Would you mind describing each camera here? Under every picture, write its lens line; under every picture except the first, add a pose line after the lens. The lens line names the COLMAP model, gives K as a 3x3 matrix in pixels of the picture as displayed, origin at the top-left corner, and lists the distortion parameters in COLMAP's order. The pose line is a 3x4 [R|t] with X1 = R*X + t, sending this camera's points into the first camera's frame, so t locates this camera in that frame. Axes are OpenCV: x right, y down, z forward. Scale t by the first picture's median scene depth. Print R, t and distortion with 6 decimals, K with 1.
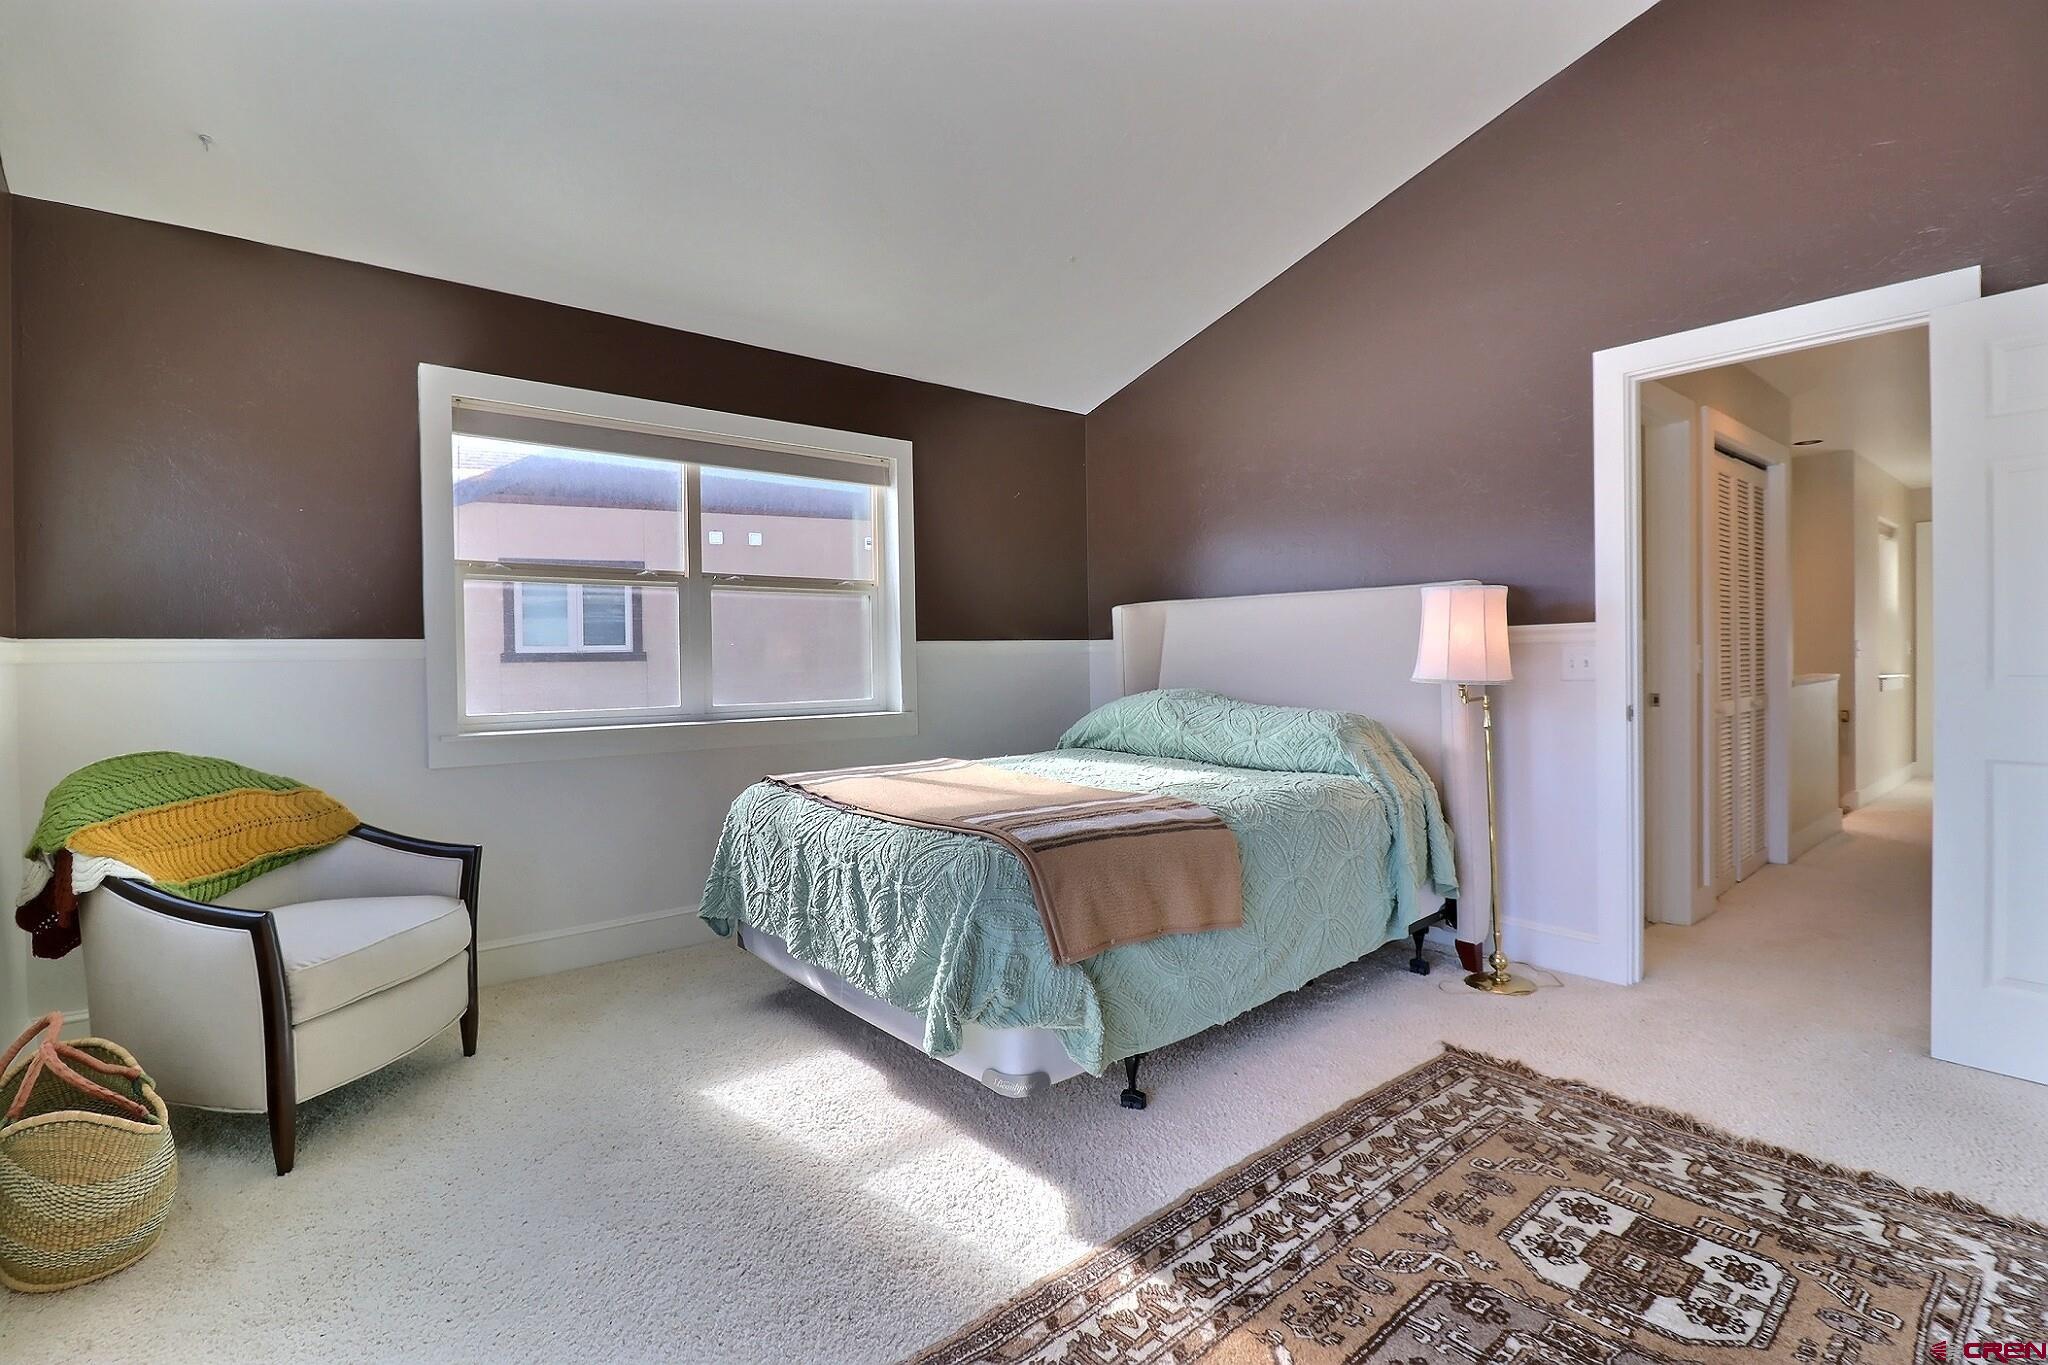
lens RADIAL K [[951.0, 0, 1043.9], [0, 951.0, 667.6], [0, 0, 1]] dist [-0.006761, -0.005379]
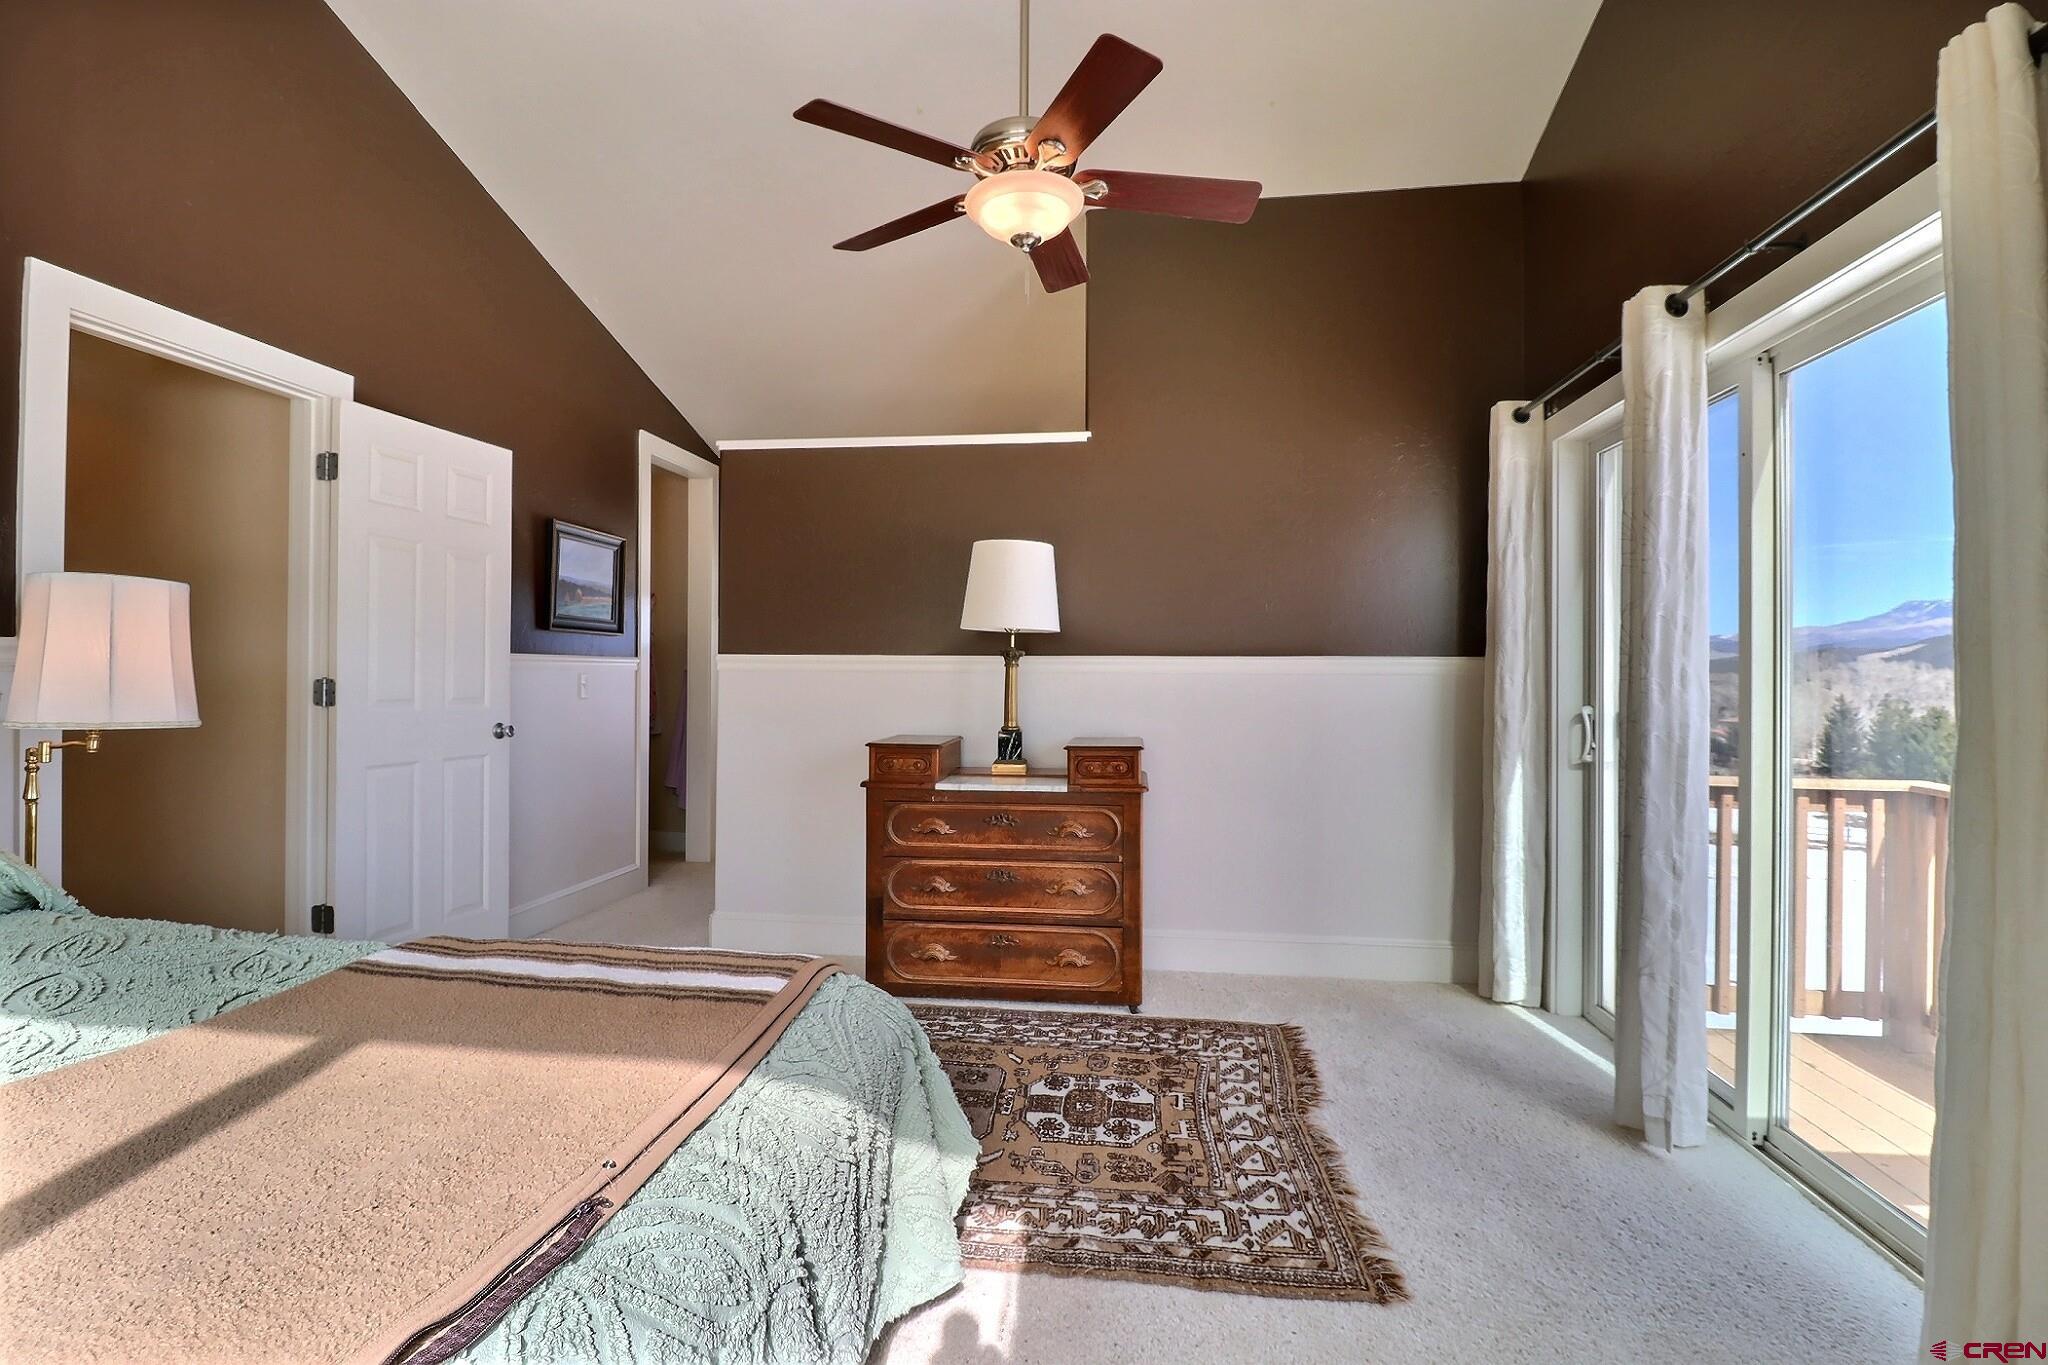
lens RADIAL K [[951.0, 0, 1023.2], [0, 951.0, 680.9], [0, 0, 1]] dist [-0.006761, -0.005379]
pose [[-0.664010, 0.013102, 0.747609, -0.671109], [0.018974, 0.999820, -0.000670, -0.014023], [-0.747483, 0.013740, -0.664139, 1.465933]]
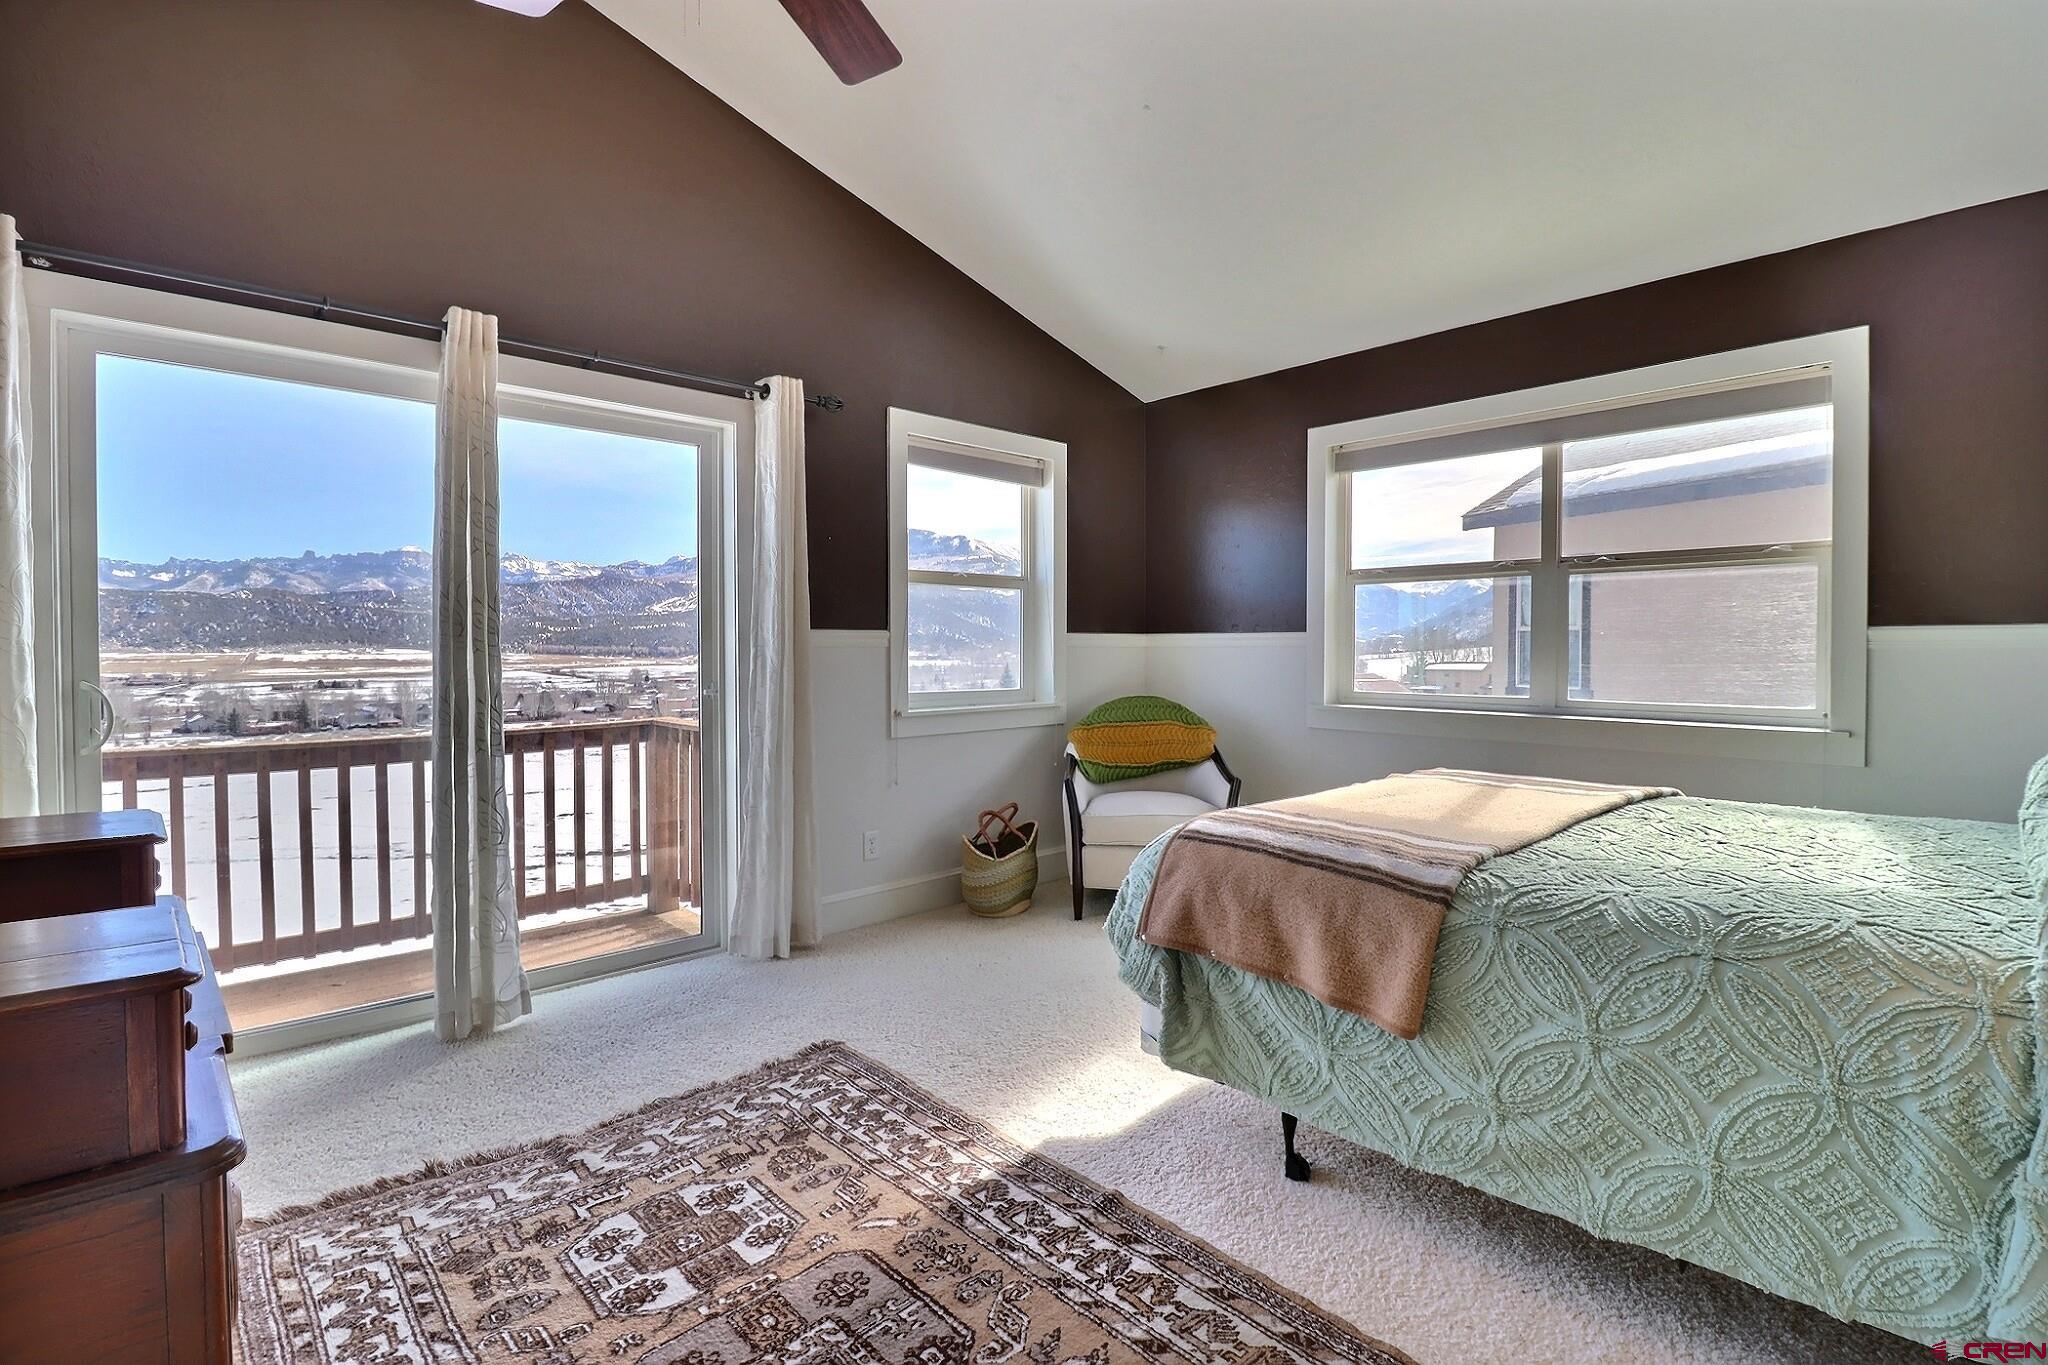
lens RADIAL K [[951.0, 0, 1016.4], [0, 951.0, 676.1], [0, 0, 1]] dist [-0.006761, -0.005379]
pose [[0.034754, 0.043577, -0.998445, 1.113267], [-0.012859, 0.998986, 0.043153, -0.030148], [0.999313, 0.011339, 0.035279, 0.849717]]
